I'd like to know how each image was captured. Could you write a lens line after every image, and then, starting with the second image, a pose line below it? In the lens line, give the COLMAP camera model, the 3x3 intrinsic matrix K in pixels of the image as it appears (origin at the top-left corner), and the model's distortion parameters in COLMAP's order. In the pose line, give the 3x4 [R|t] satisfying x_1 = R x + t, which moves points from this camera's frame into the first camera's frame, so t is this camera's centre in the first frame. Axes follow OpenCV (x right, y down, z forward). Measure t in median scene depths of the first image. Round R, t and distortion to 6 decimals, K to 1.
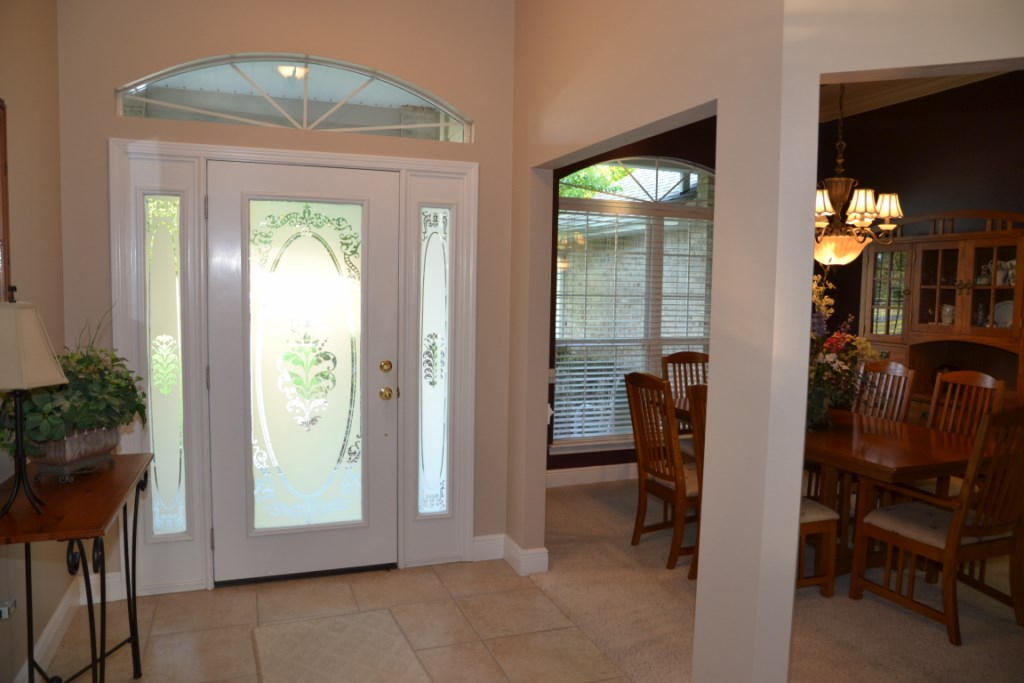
lens RADIAL K [[717.5, 0, 512.0], [0, 717.5, 341.5], [0, 0, 1]] dist [-0.117250, 0.084087]
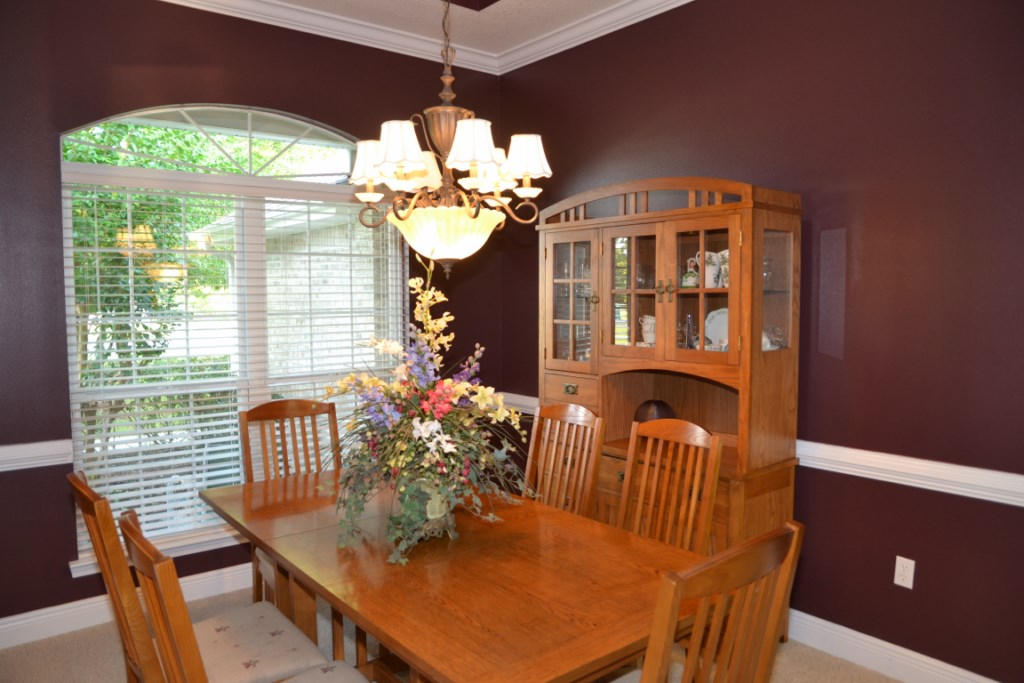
lens RADIAL K [[717.5, 0, 512.0], [0, 717.5, 341.5], [0, 0, 1]] dist [-0.117250, 0.084087]
pose [[0.950051, -0.043048, 0.309113, 0.304931], [0.045885, 0.998945, -0.001910, -0.035899], [-0.308704, 0.015998, 0.951024, 0.398786]]
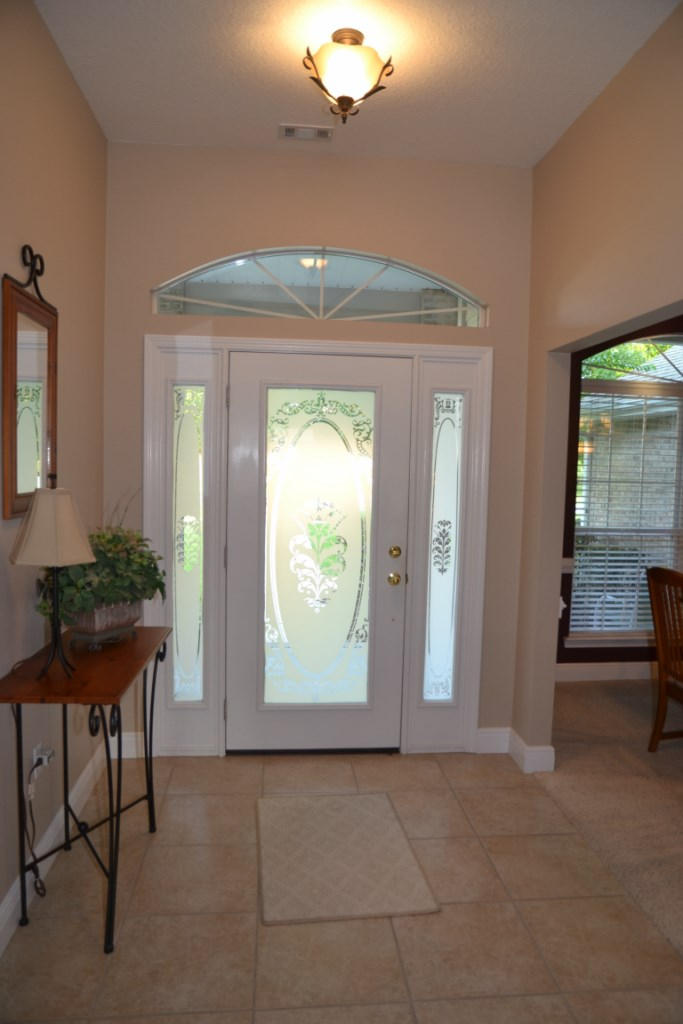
lens RADIAL K [[717.5, 0, 358.1], [0, 717.5, 513.5], [0, 0, 1]] dist [-0.117250, 0.084087]
pose [[0.966214, 0.025184, -0.256510, 0.030763], [-0.026497, 0.999648, -0.001664, -0.016277], [0.256377, 0.008405, 0.966540, 0.011631]]
